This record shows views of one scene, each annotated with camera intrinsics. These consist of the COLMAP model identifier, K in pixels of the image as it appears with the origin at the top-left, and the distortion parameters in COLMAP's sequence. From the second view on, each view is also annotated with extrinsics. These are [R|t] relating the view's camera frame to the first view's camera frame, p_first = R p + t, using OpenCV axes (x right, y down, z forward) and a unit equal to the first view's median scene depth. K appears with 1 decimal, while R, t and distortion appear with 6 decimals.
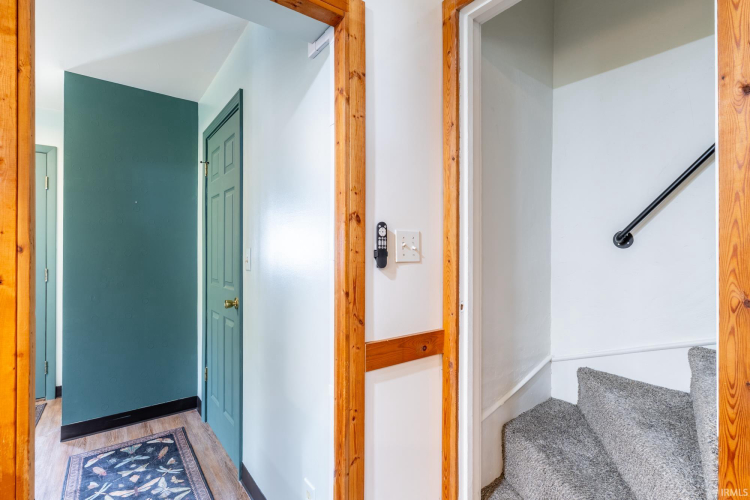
lens RADIAL K [[358.9, 0, 374.4], [0, 358.9, 251.3], [0, 0, 1]] dist [-0.000202, -0.000128]
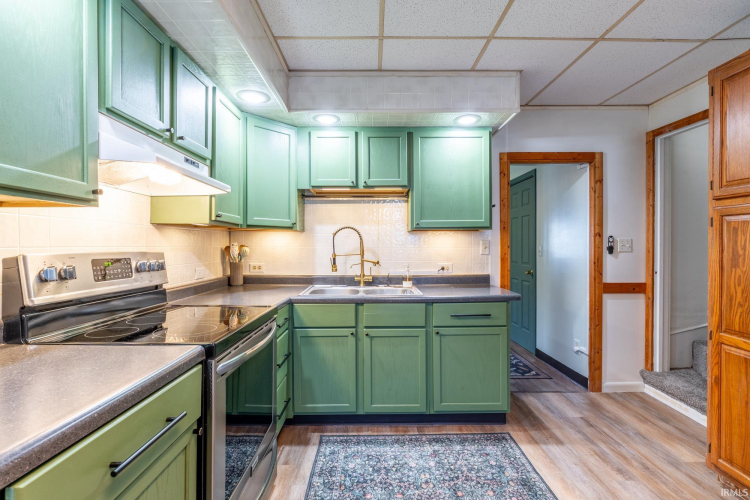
lens RADIAL K [[358.9, 0, 375.5], [0, 358.9, 248.7], [0, 0, 1]] dist [-0.000202, -0.000128]
pose [[0.808022, 0.001587, -0.589150, 0.171760], [0.003396, 0.999967, 0.007351, -0.014379], [0.589143, -0.007941, 0.807990, -2.025976]]
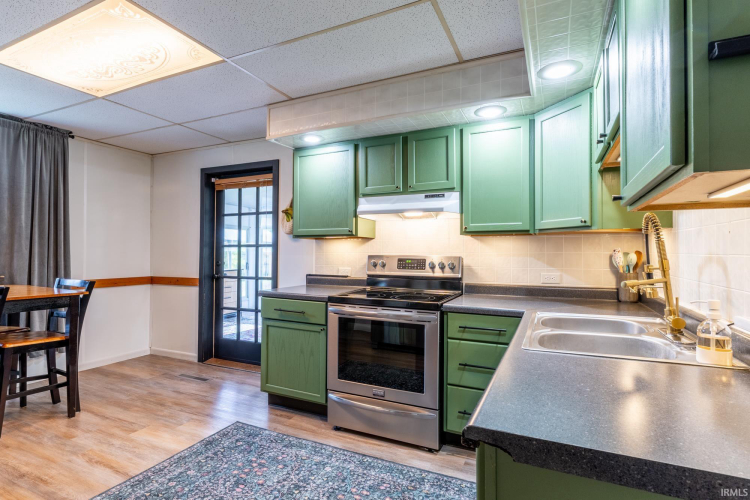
lens RADIAL K [[358.9, 0, 385.9], [0, 358.9, 251.4], [0, 0, 1]] dist [-0.000202, -0.000128]
pose [[-0.870477, -0.006698, -0.492164, -0.028185], [-0.002964, 0.999961, -0.008366, 0.002080], [0.492201, -0.005824, -0.870462, 1.612155]]
